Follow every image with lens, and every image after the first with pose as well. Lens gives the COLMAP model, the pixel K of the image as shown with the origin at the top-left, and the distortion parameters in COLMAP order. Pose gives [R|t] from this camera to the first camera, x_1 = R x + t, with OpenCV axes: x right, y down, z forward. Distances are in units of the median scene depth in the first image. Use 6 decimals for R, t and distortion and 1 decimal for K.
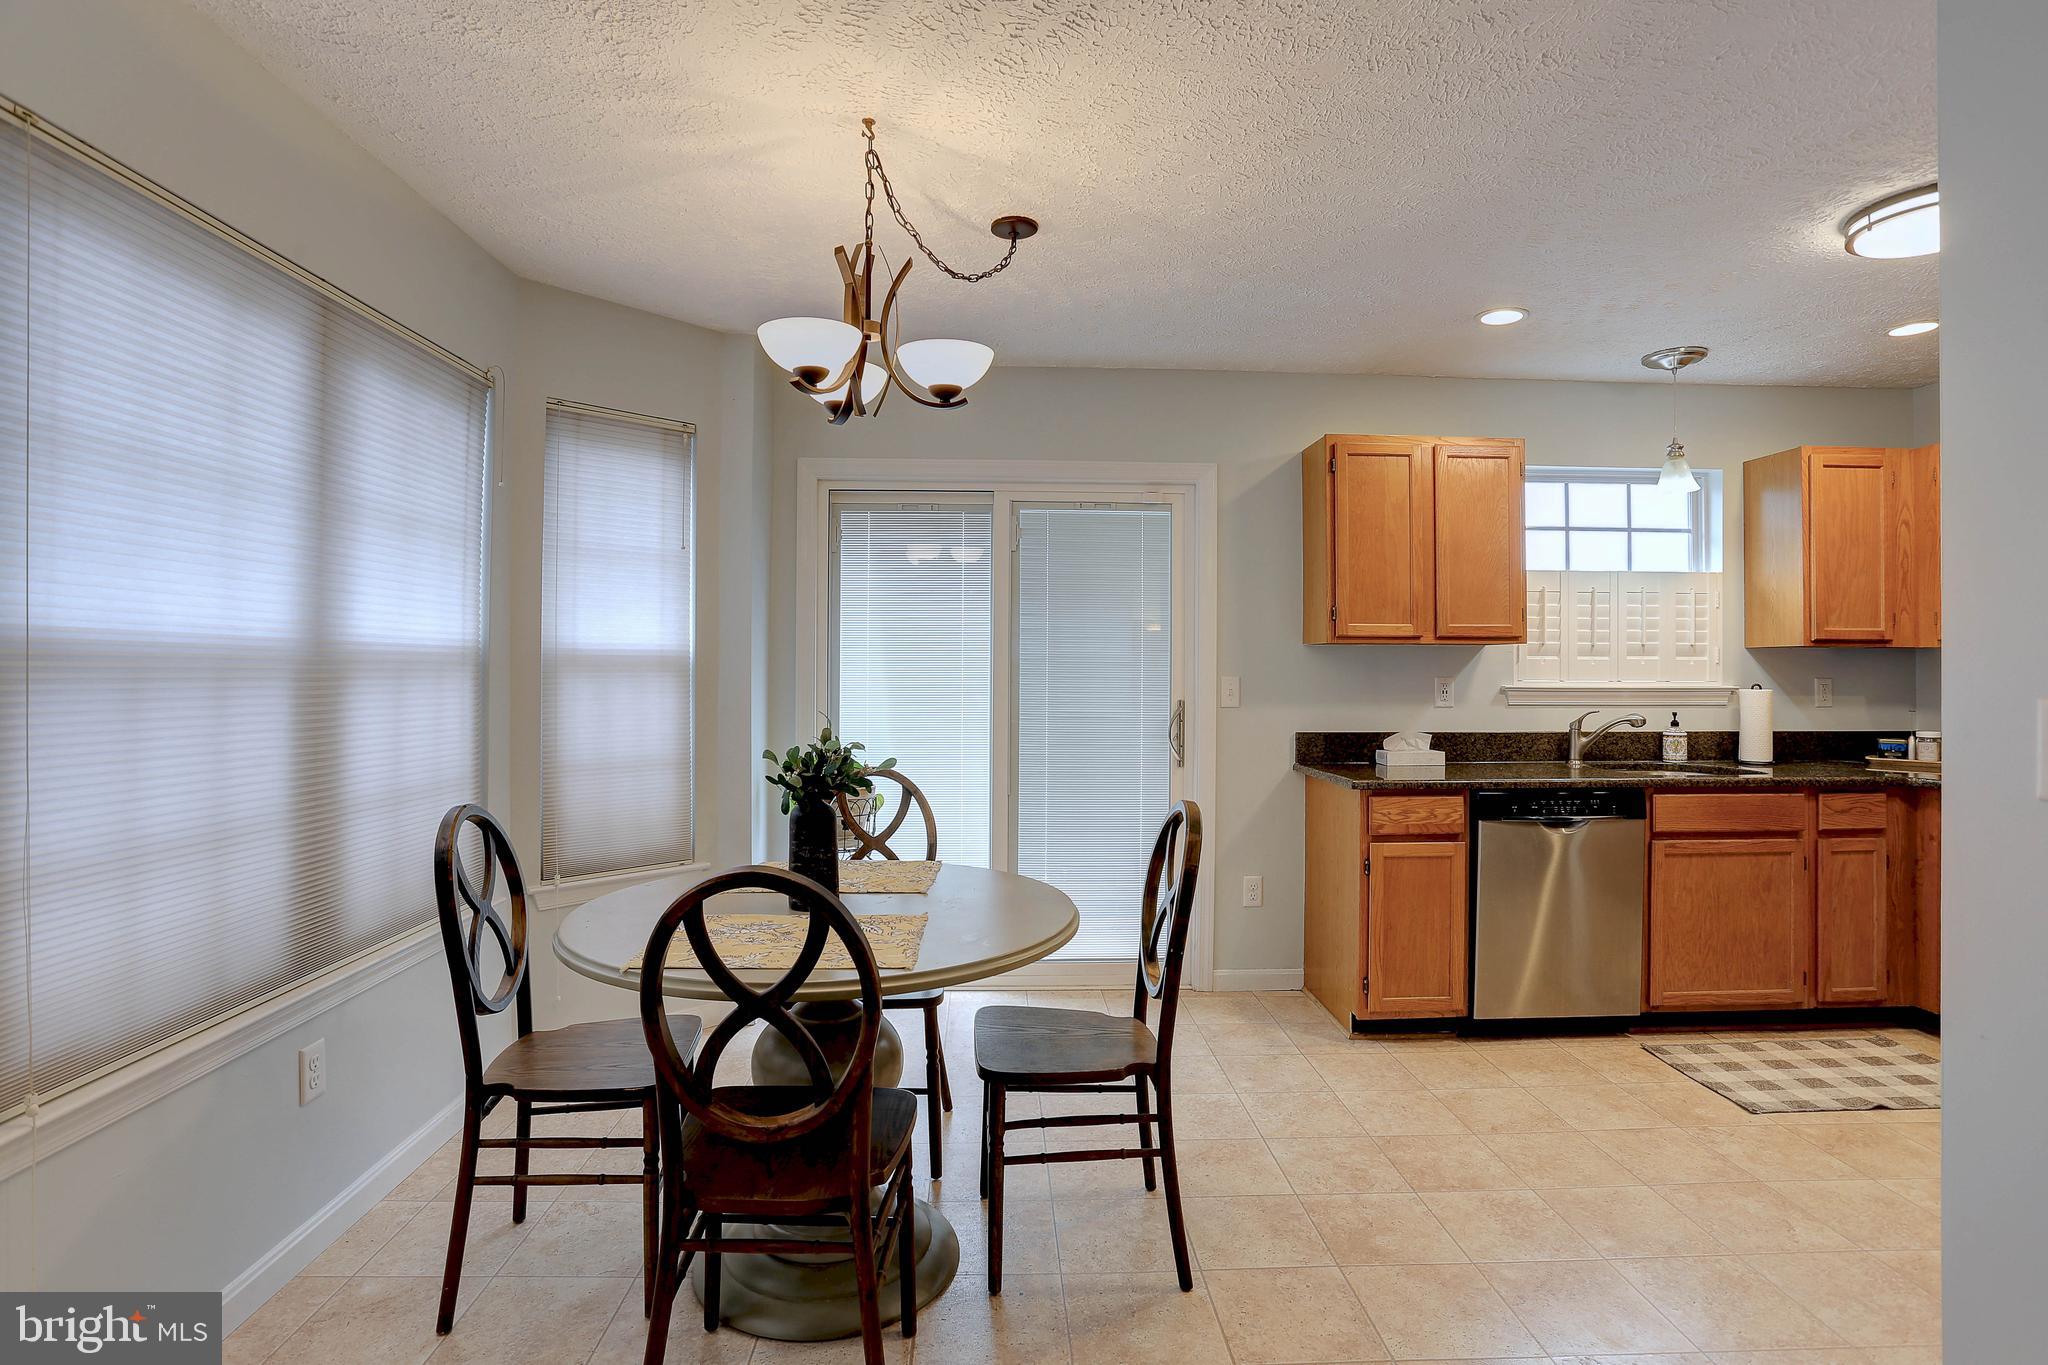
lens RADIAL K [[1007.3, 0, 1024.0], [0, 1007.3, 682.5], [0, 0, 1]] dist [0.000632, 0.000153]
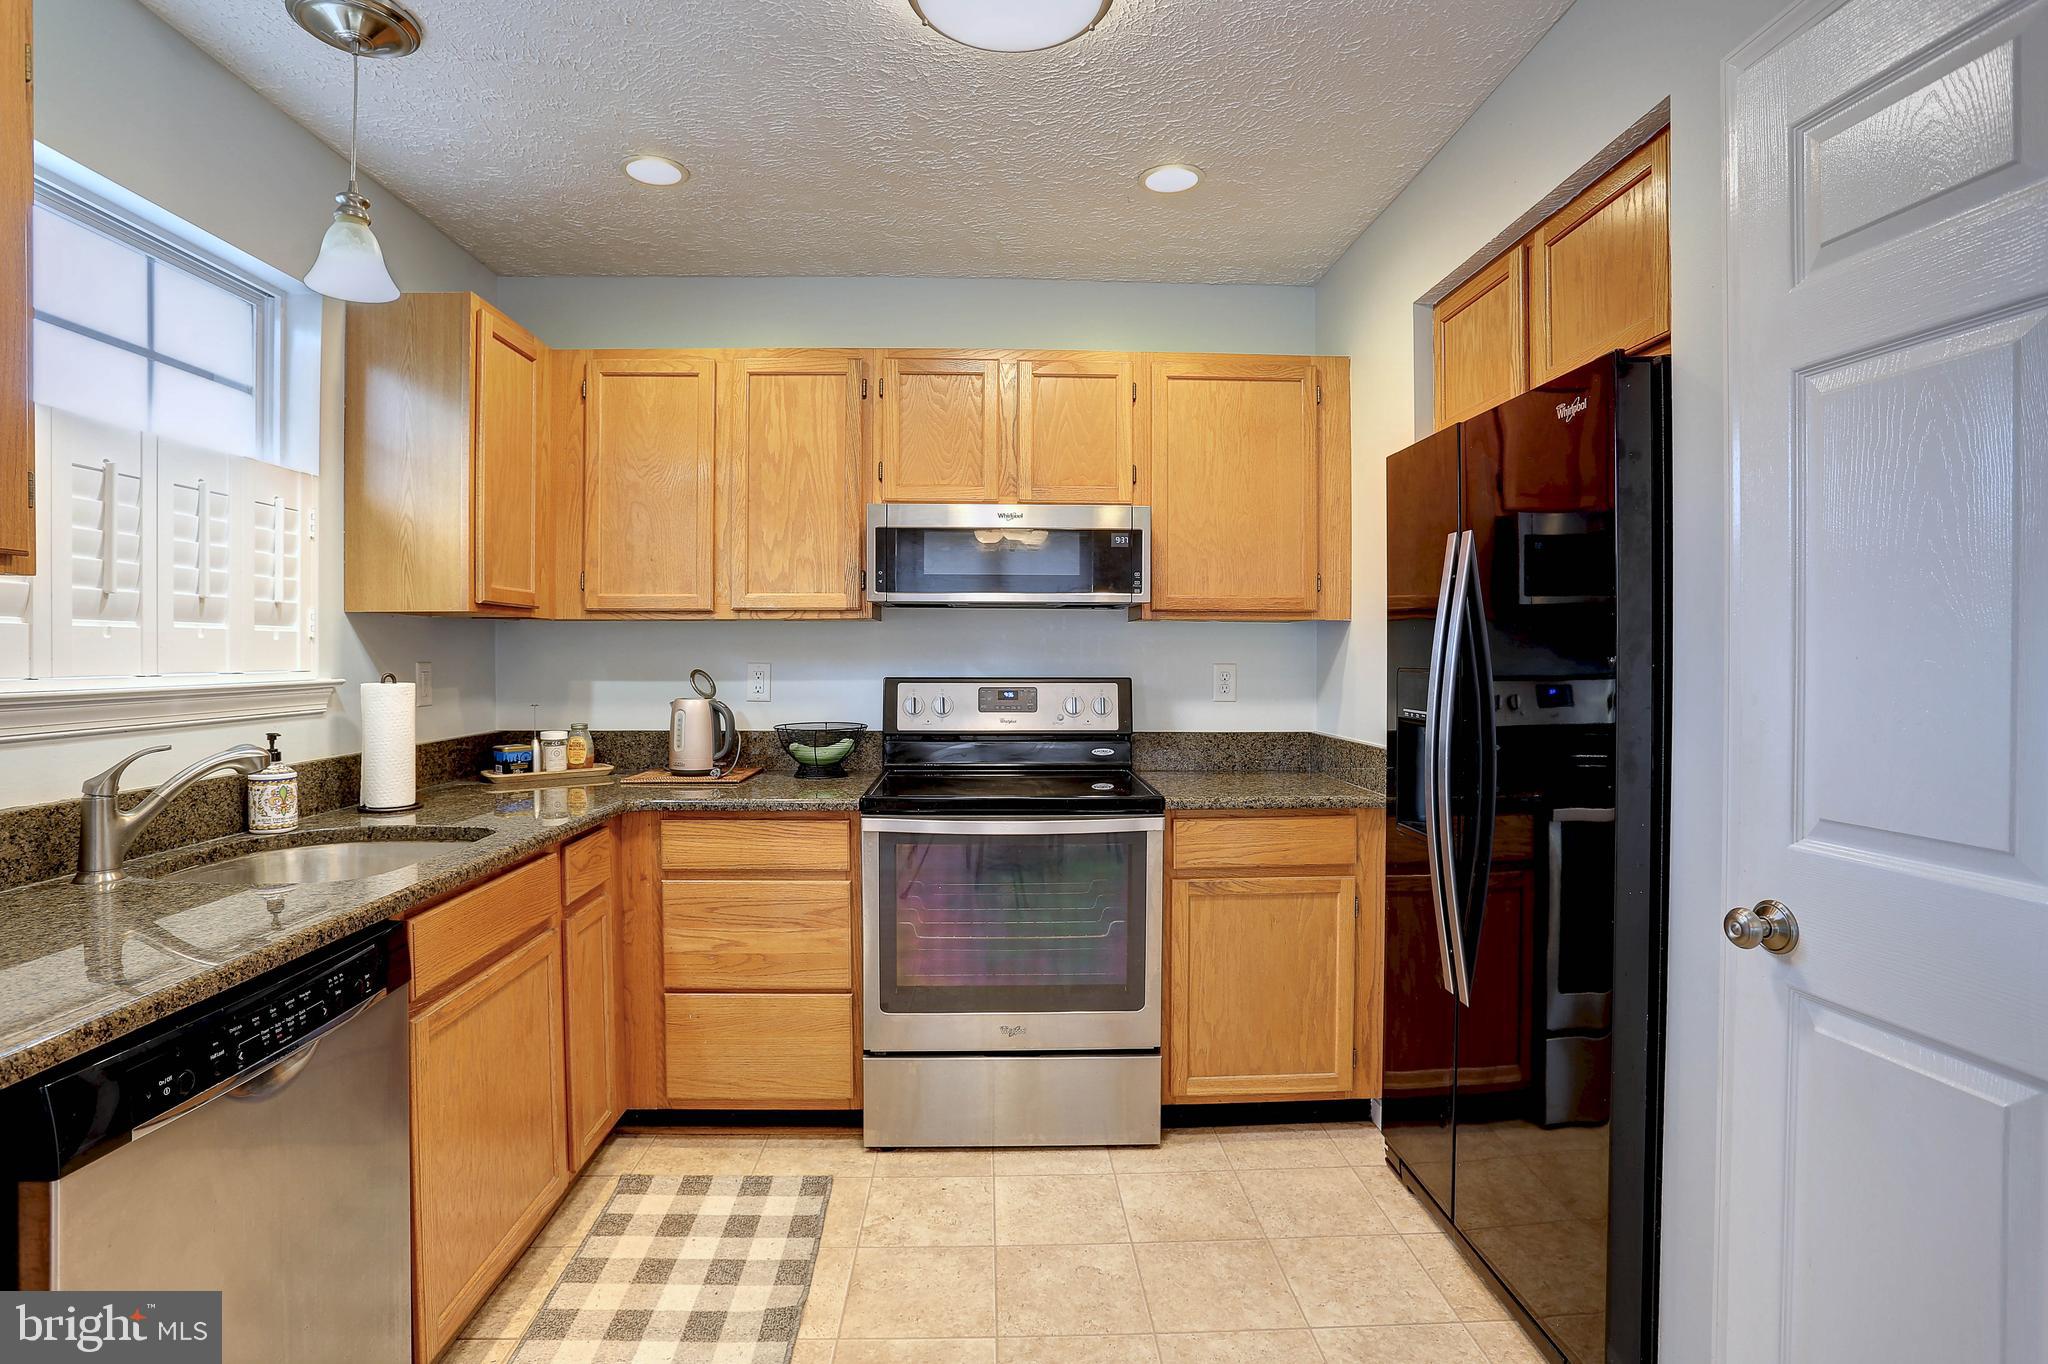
lens RADIAL K [[1021.7, 0, 1027.2], [0, 1021.7, 659.2], [0, 0, 1]] dist [-0.026789, -0.000164]
pose [[-0.005732, -0.012387, 0.999907, 0.134079], [0.007076, 0.999898, 0.012428, -0.011650], [-0.999959, 0.007147, -0.005644, 0.621530]]
